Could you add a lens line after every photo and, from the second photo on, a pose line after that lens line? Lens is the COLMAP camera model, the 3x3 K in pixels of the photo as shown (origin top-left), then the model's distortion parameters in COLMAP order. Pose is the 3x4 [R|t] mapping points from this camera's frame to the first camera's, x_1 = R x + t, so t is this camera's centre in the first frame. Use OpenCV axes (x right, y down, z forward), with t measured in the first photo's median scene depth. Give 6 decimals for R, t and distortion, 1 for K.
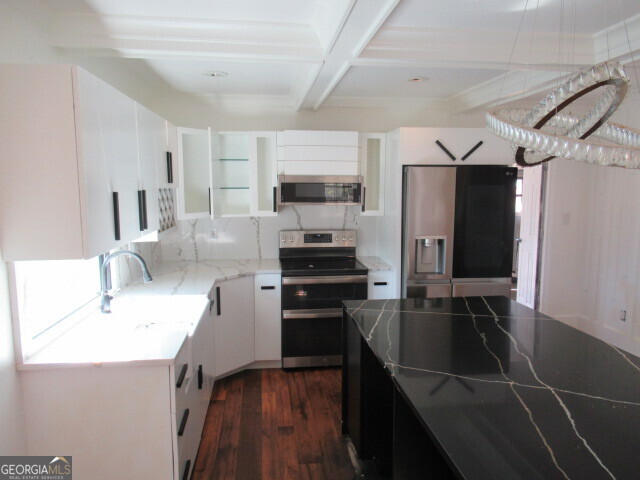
lens RADIAL K [[479.0, 0, 321.2], [0, 479.0, 235.9], [0, 0, 1]] dist [-0.005939, -0.002281]
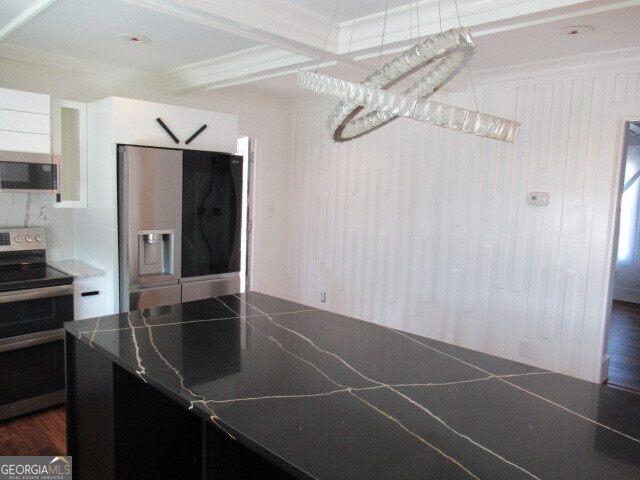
lens RADIAL K [[479.0, 0, 321.2], [0, 479.0, 235.9], [0, 0, 1]] dist [-0.005939, -0.002281]
pose [[0.775662, -0.038560, 0.629970, -0.075801], [0.036630, 0.999200, 0.016059, 0.006635], [-0.630085, 0.010620, 0.776453, 0.156841]]
